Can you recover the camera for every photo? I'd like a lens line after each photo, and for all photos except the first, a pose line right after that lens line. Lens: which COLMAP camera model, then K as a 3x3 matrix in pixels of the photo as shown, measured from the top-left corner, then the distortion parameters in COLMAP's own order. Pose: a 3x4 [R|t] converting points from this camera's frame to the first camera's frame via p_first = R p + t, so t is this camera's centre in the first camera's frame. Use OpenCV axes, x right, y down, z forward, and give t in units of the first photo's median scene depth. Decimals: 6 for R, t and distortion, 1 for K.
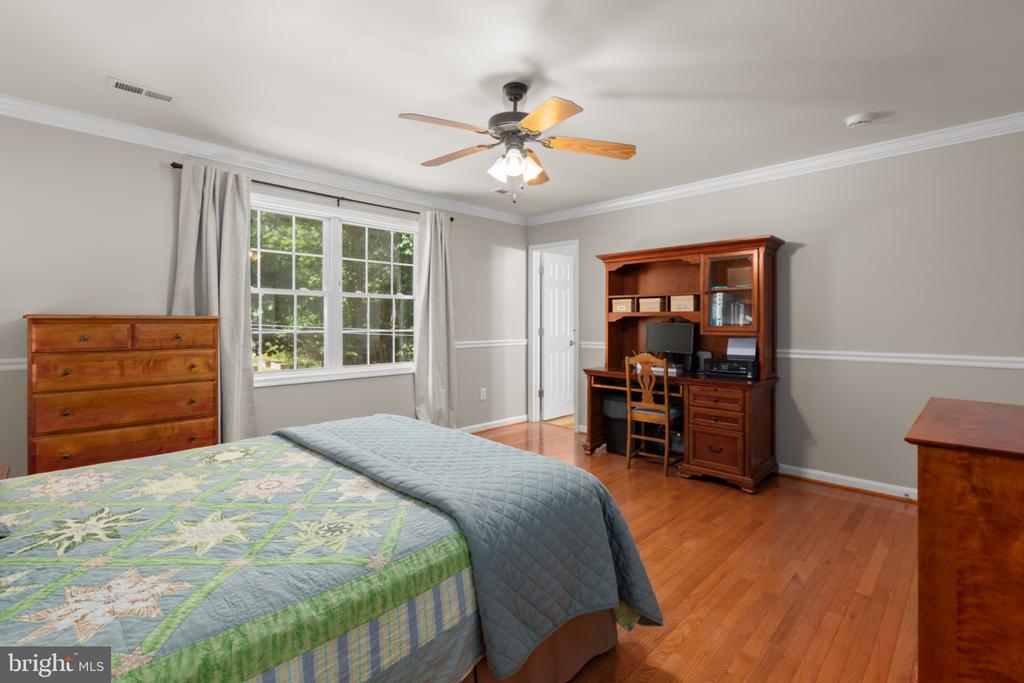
lens RADIAL K [[462.1, 0, 496.5], [0, 462.1, 322.5], [0, 0, 1]] dist [0.000044, 0.000854]
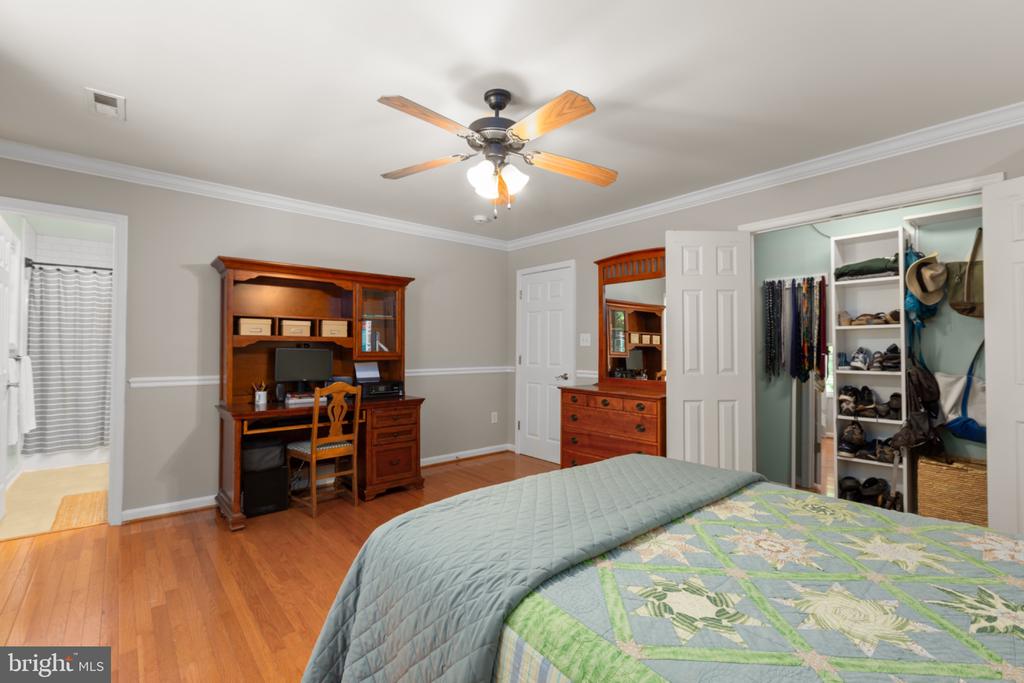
lens RADIAL K [[462.1, 0, 509.9], [0, 462.1, 342.6], [0, 0, 1]] dist [0.000044, 0.000854]
pose [[0.062027, 0.011065, 0.998013, -0.575750], [-0.003126, 0.999936, -0.010892, -0.002490], [-0.998070, -0.002444, 0.062058, 0.601548]]
